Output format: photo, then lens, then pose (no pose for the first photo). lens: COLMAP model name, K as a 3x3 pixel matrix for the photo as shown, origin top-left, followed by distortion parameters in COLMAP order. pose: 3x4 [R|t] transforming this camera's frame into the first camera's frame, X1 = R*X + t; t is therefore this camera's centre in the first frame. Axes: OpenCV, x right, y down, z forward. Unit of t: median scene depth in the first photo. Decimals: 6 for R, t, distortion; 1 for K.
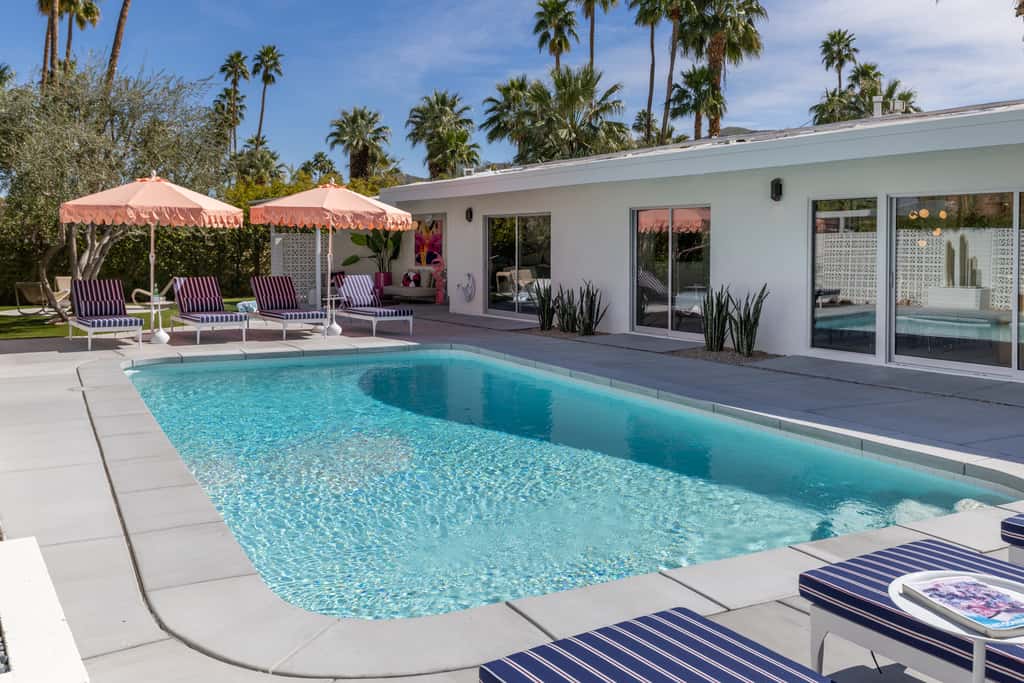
lens RADIAL K [[951.4, 0, 513.8], [0, 951.4, 274.5], [0, 0, 1]] dist [0.000379, -0.010903]
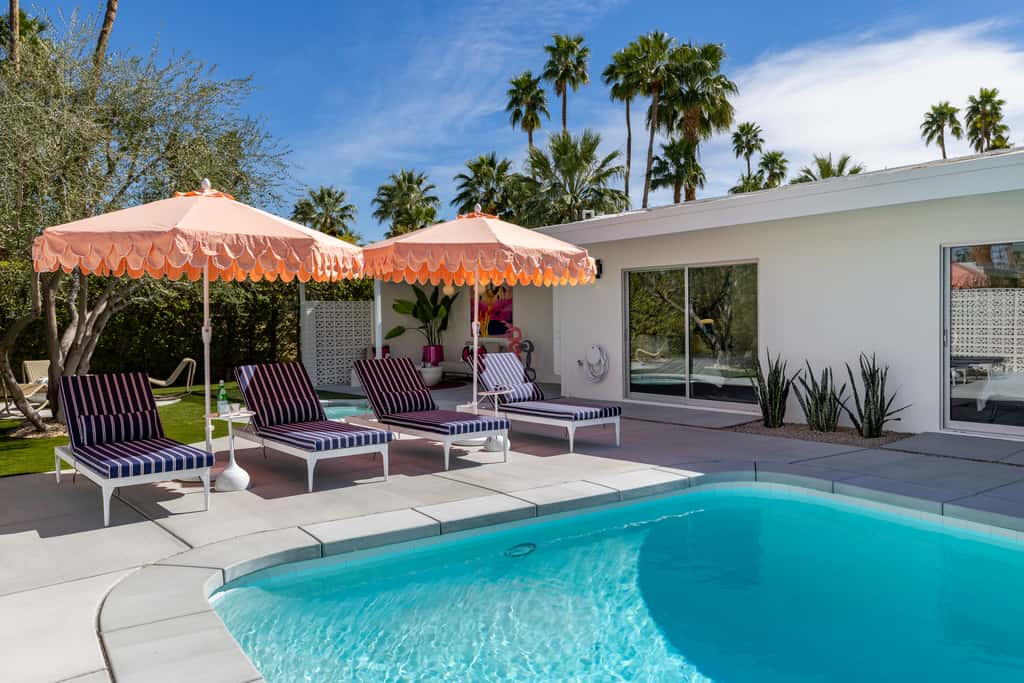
lens RADIAL K [[790.7, 0, 512.0], [0, 790.7, 341.5], [0, 0, 1]] dist [-0.001766, -0.003398]
pose [[0.993921, -0.020044, 0.108258, -0.081465], [0.020118, 0.999798, 0.000406, -0.002907], [-0.108245, 0.001774, 0.994123, 0.166517]]
